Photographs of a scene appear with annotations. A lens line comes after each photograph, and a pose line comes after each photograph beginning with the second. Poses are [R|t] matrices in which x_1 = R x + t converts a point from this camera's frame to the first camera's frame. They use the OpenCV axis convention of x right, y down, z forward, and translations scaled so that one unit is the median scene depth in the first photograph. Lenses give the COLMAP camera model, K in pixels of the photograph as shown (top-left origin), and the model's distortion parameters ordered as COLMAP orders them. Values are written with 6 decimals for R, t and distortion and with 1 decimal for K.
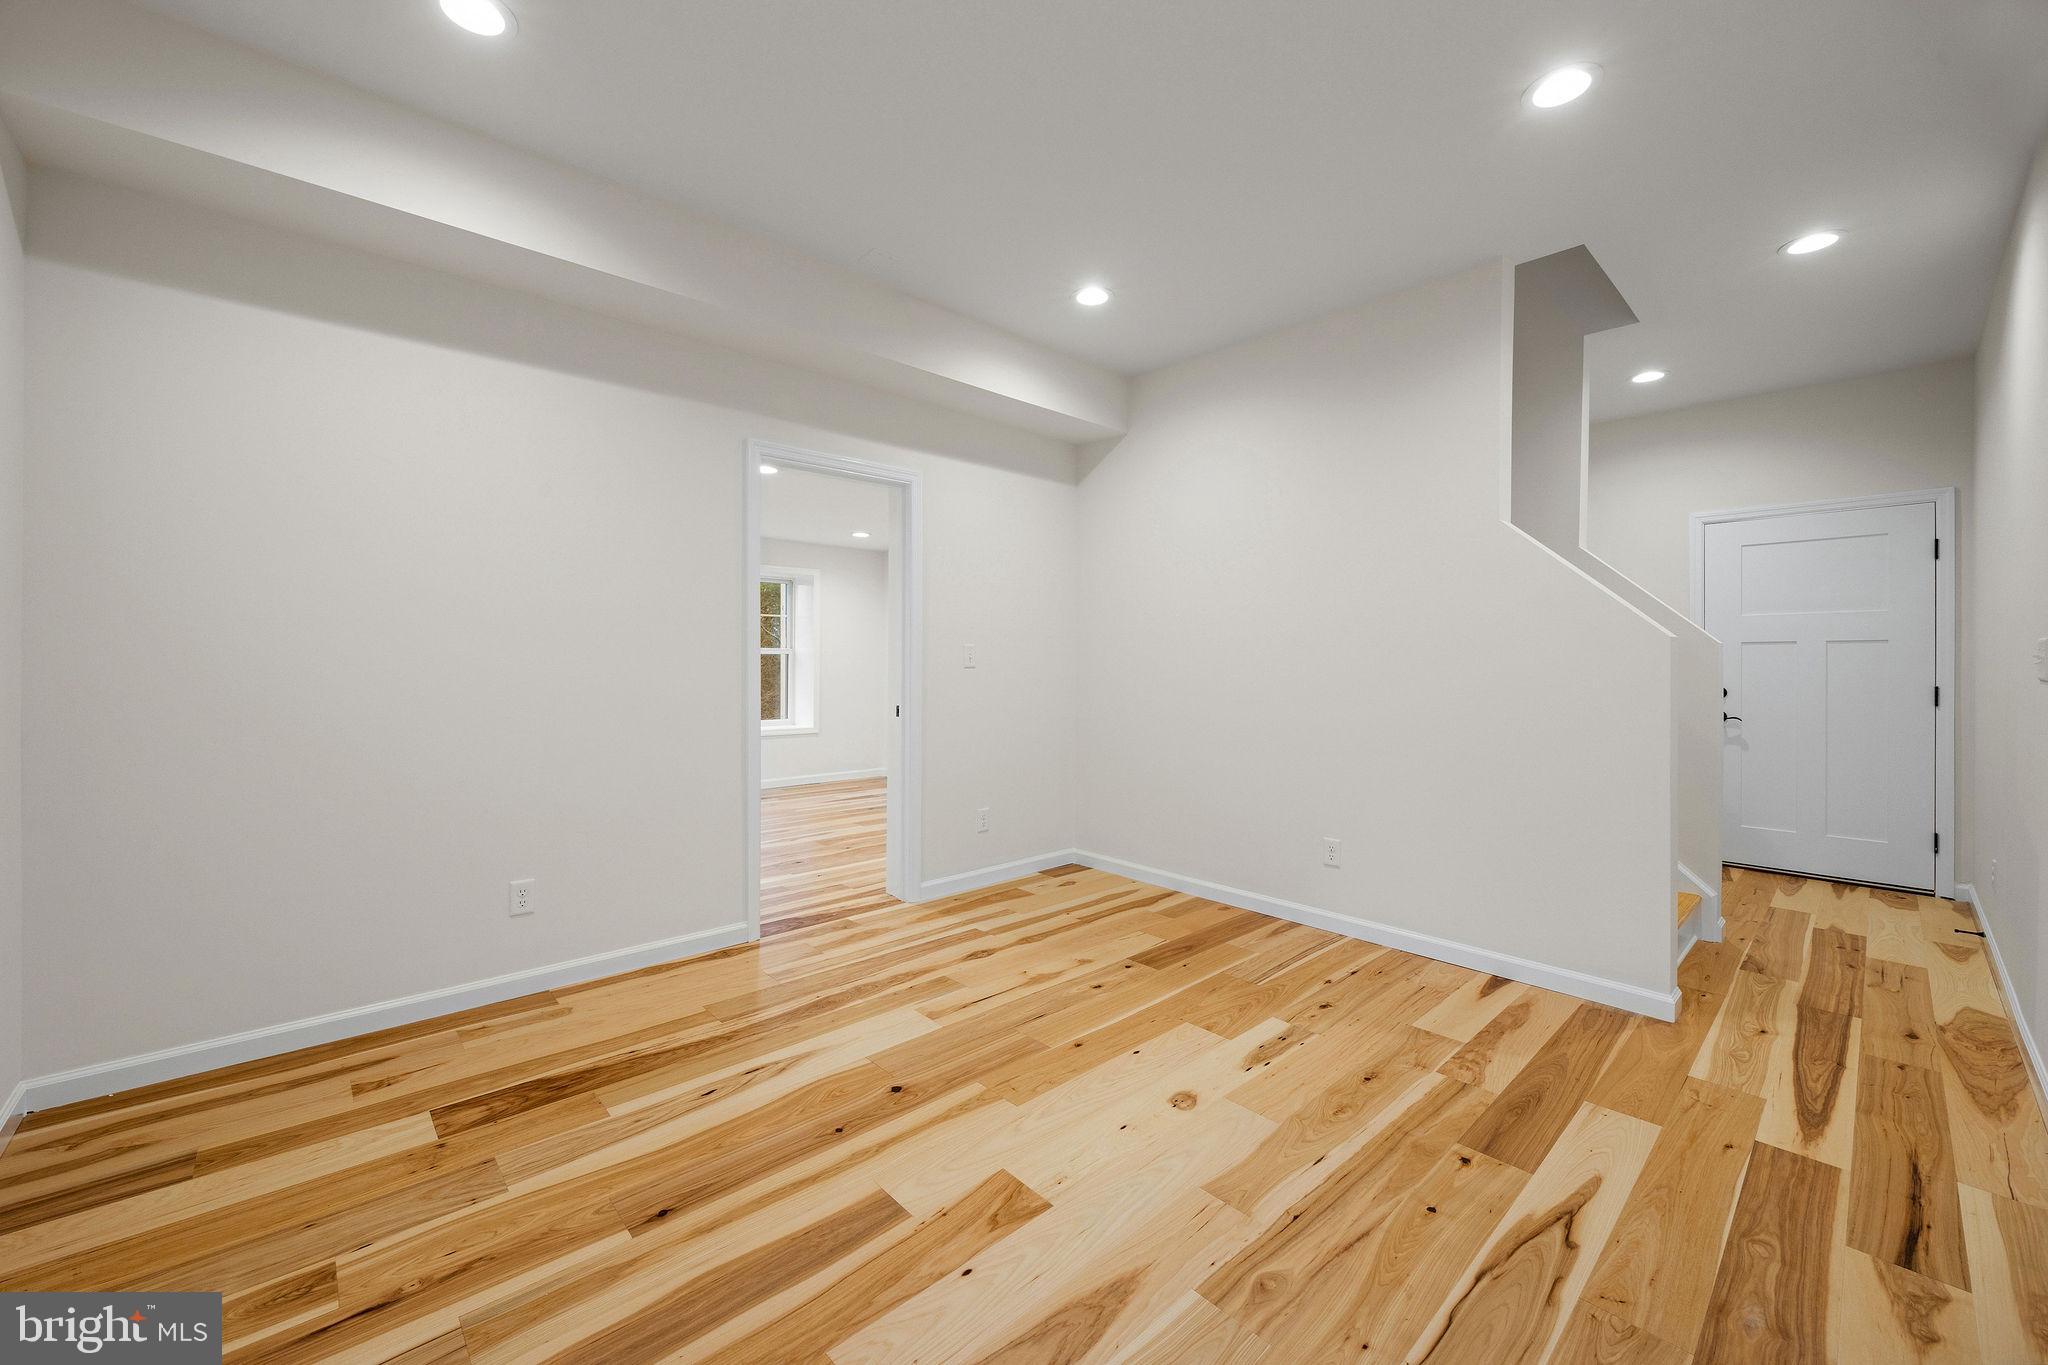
lens RADIAL K [[789.5, 0, 1003.7], [0, 789.5, 665.7], [0, 0, 1]] dist [-0.000518, -0.000697]
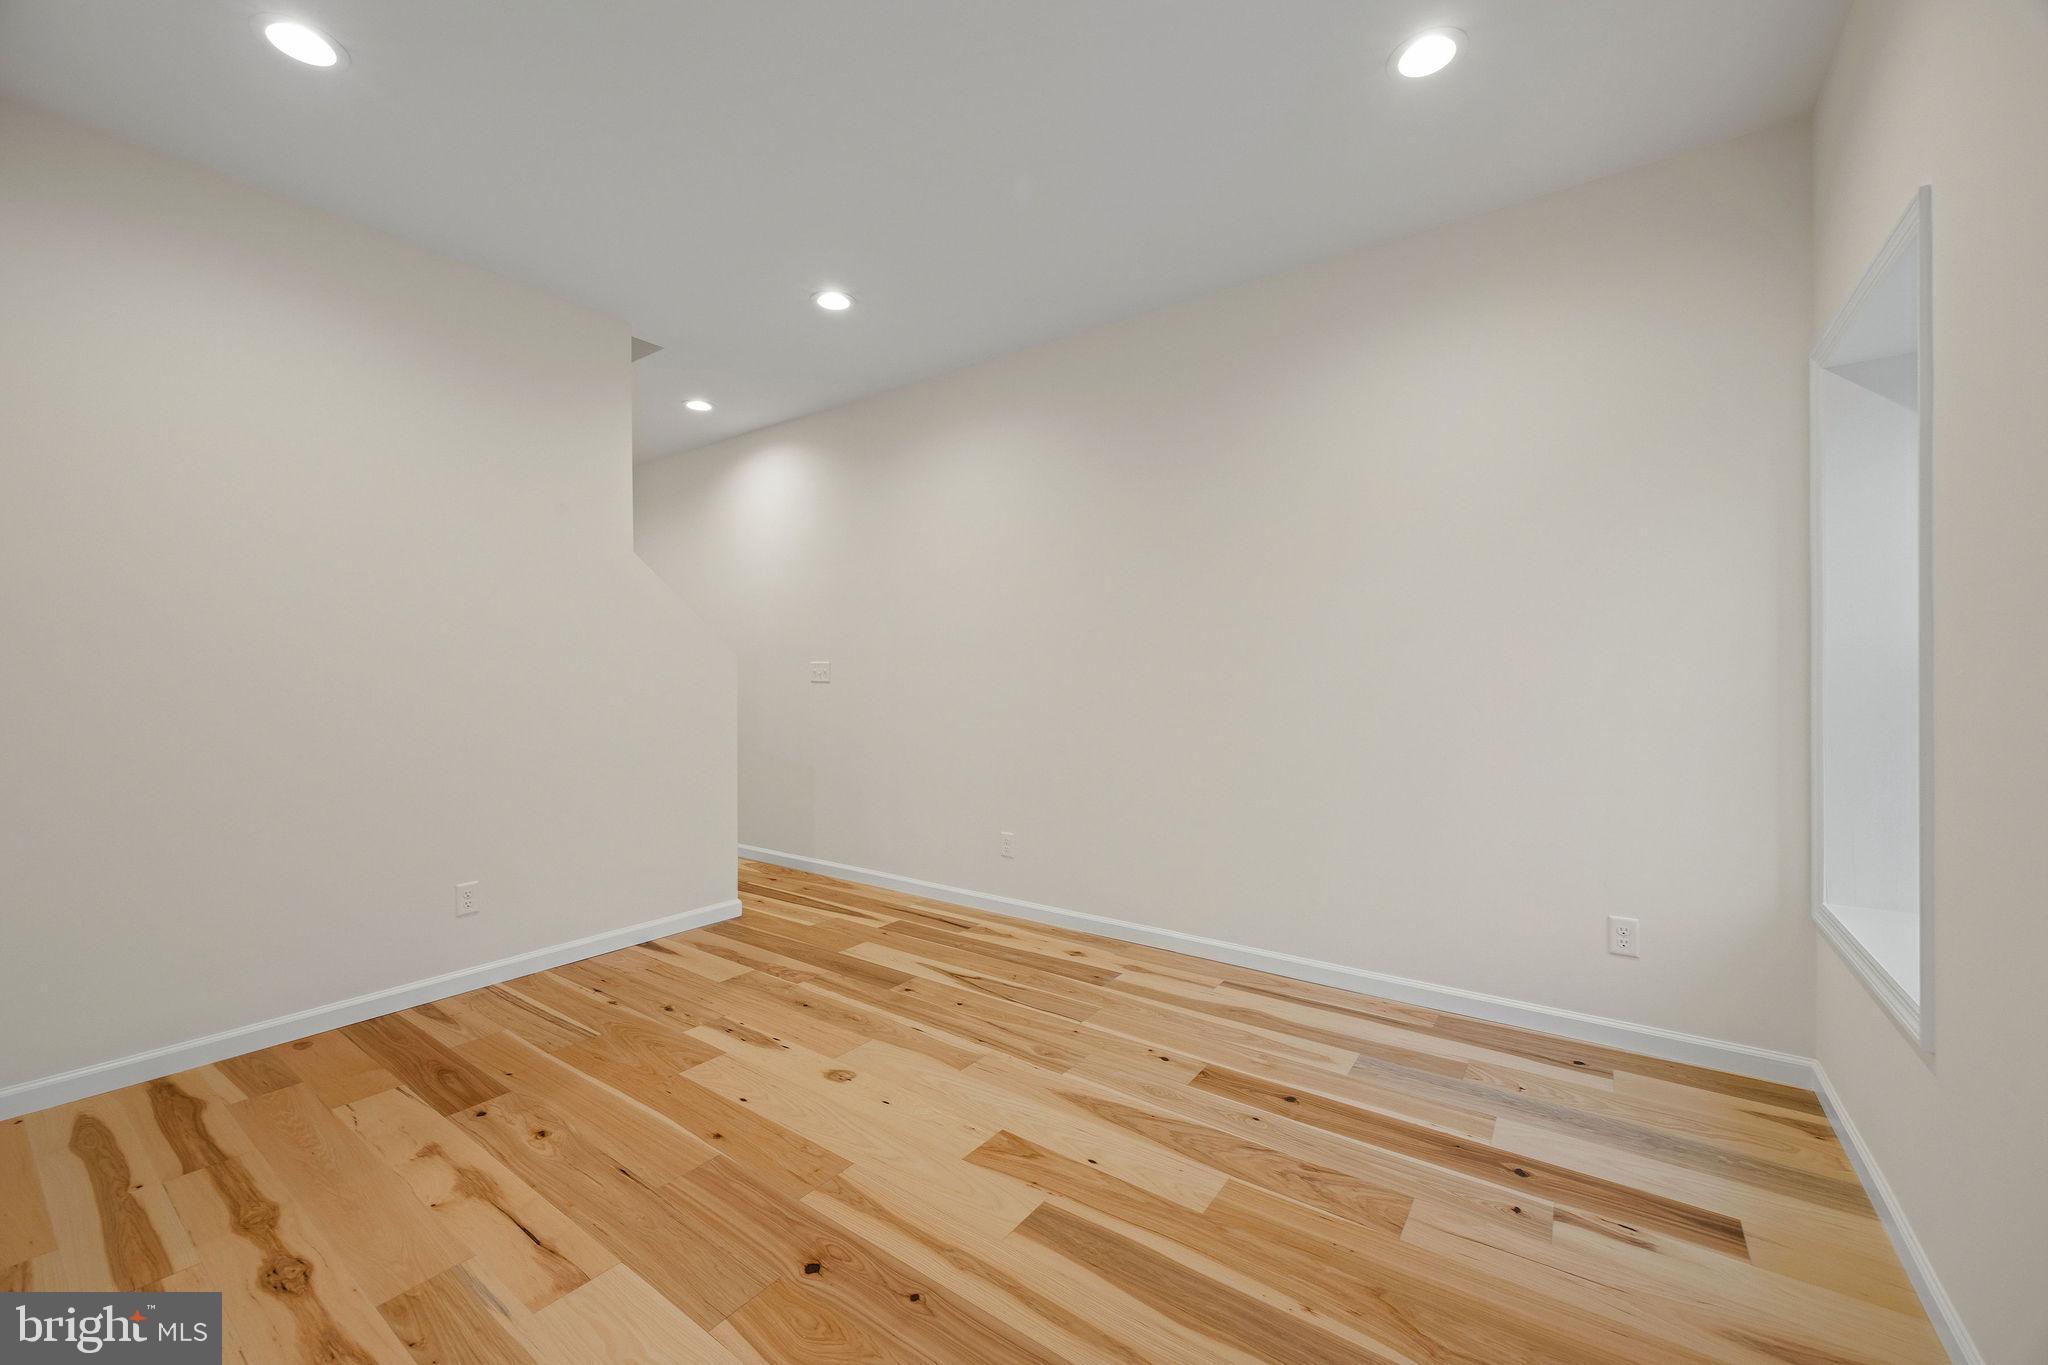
lens RADIAL K [[822.5, 0, 1011.2], [0, 822.5, 675.3], [0, 0, 1]] dist [0.001083, 0.000479]
pose [[-0.210503, -0.006145, 0.977574, -0.809472], [0.005077, 0.999960, 0.007378, -0.007225], [-0.977580, 0.006516, -0.210463, 0.876465]]
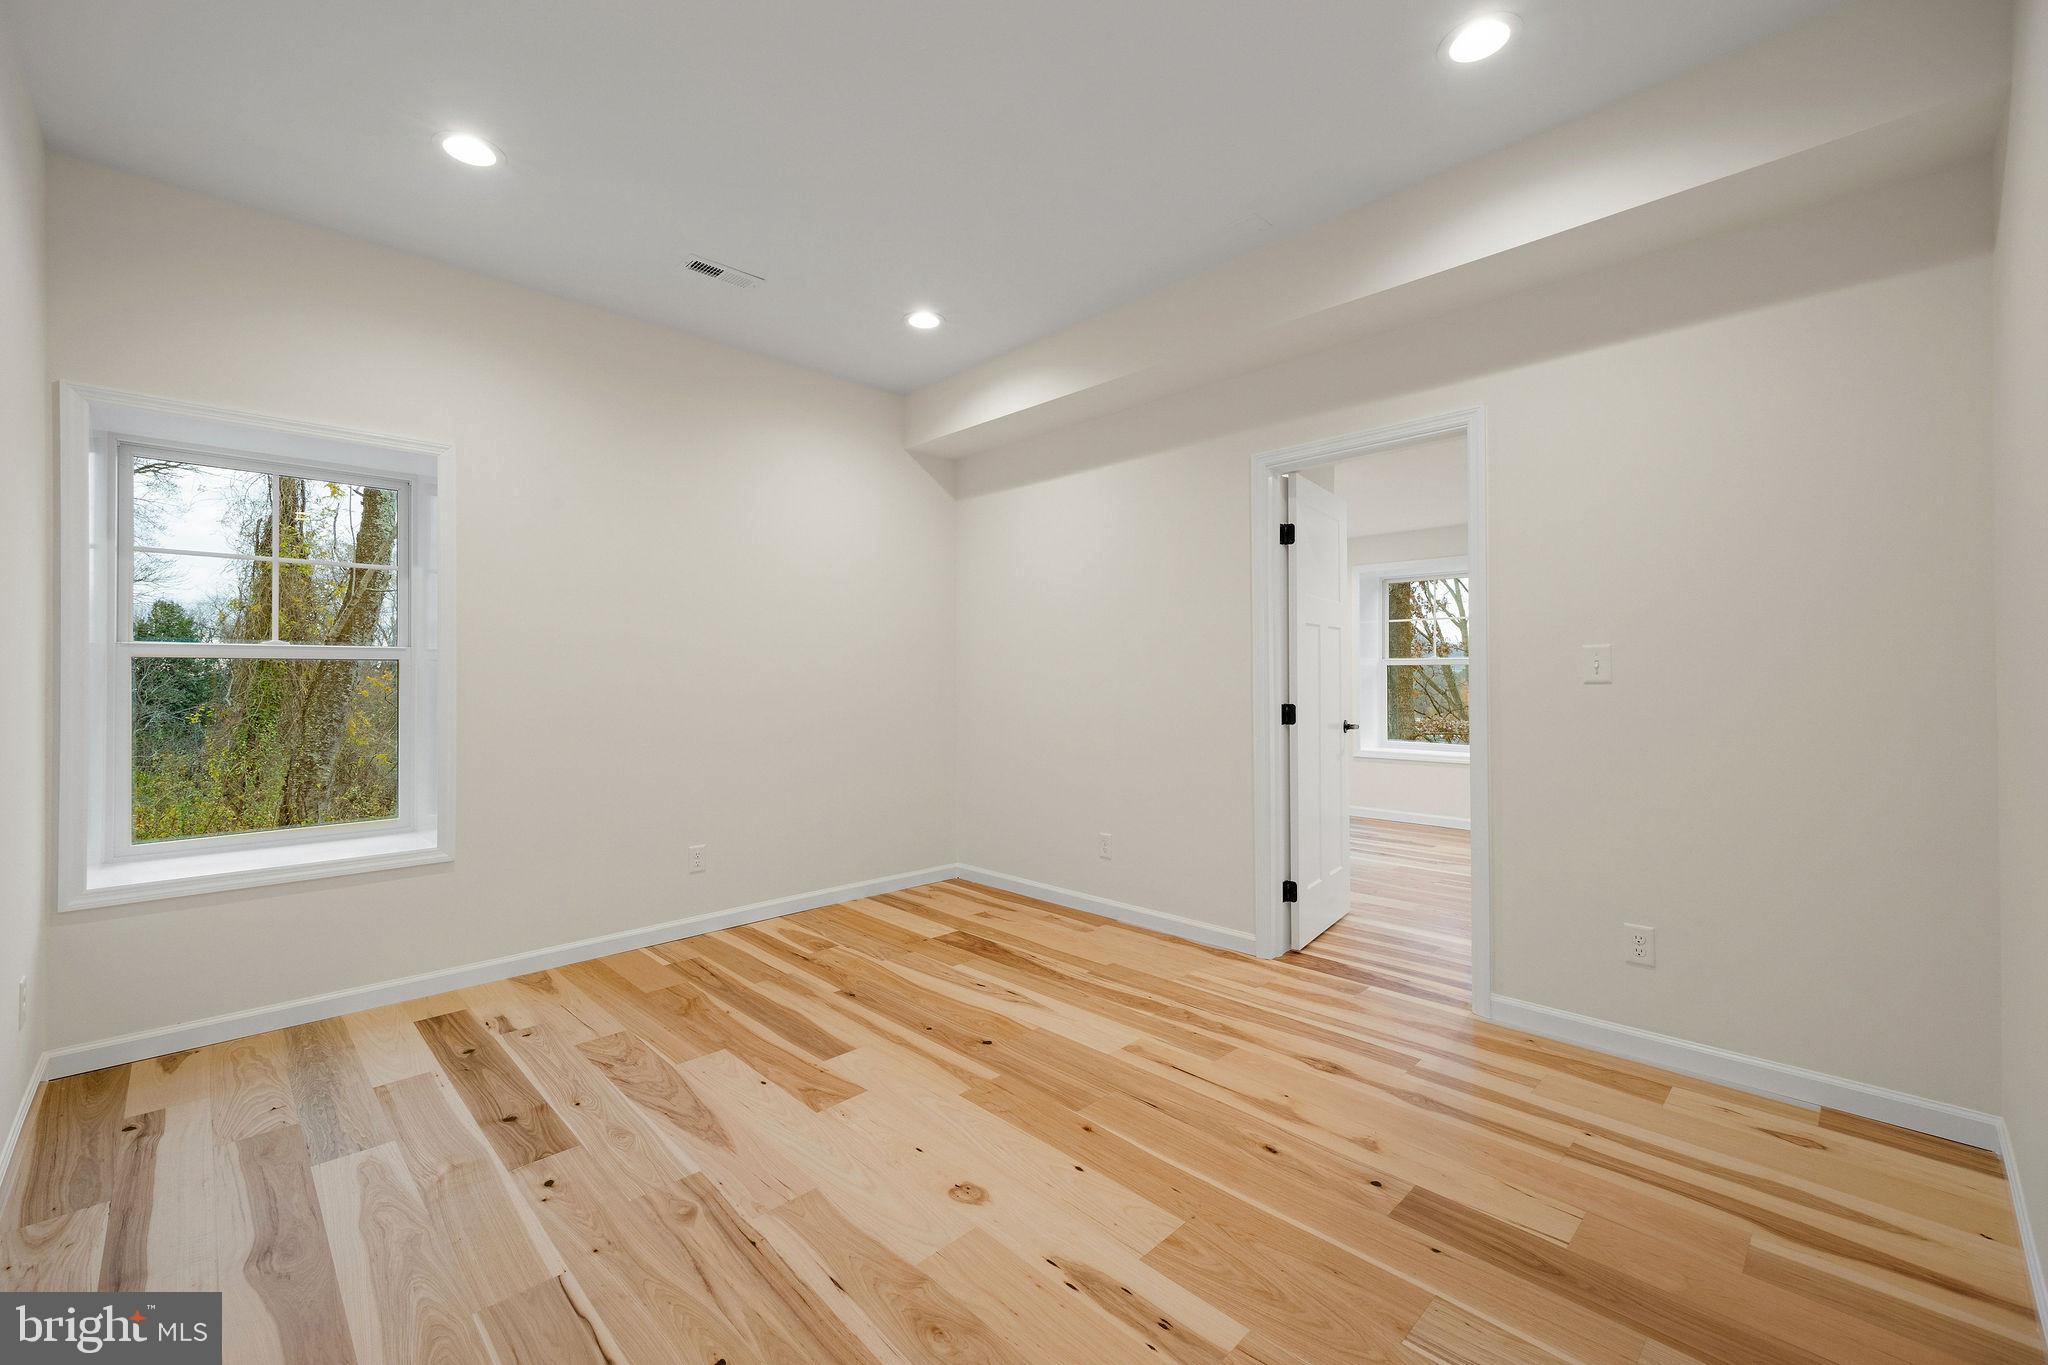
lens RADIAL K [[822.5, 0, 1008.7], [0, 822.5, 684.4], [0, 0, 1]] dist [0.001083, 0.000479]
pose [[0.045594, 0.000983, -0.998960, 0.963301], [-0.002523, 0.999996, 0.000868, 0.006869], [0.998957, 0.002481, 0.045596, 0.874223]]
